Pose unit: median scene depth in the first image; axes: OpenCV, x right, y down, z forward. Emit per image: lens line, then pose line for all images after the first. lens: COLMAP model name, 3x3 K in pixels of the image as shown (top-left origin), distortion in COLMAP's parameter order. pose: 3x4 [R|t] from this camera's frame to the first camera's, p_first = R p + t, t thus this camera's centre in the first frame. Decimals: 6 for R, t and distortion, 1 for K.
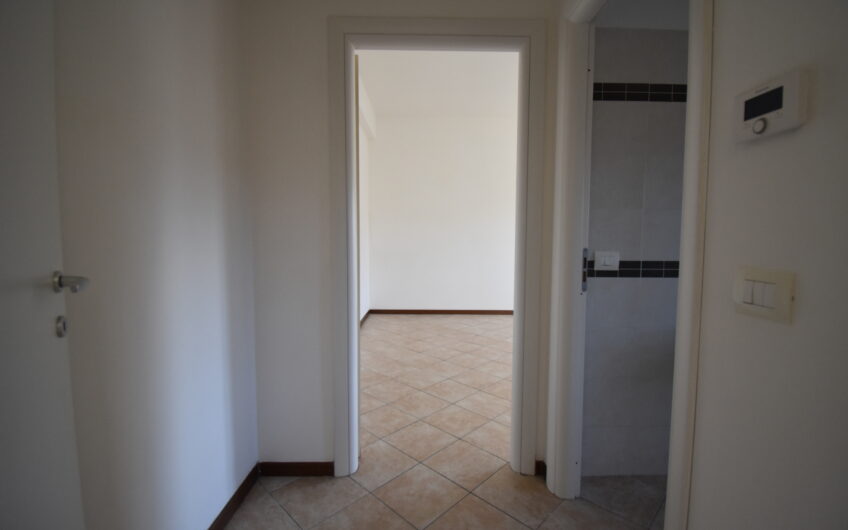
lens RADIAL K [[371.6, 0, 426.1], [0, 371.6, 263.9], [0, 0, 1]] dist [0.012501, -0.024509]
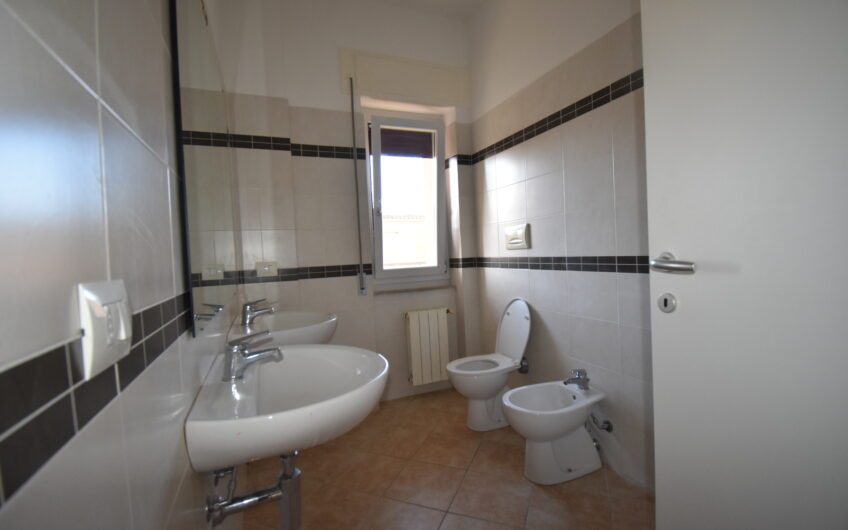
lens RADIAL K [[371.6, 0, 426.1], [0, 371.6, 263.9], [0, 0, 1]] dist [0.012501, -0.024509]
pose [[0.382907, 0.002981, -0.923782, 1.367719], [-0.000415, 0.999995, 0.003055, 0.010934], [0.923787, -0.000787, 0.382907, 0.128886]]
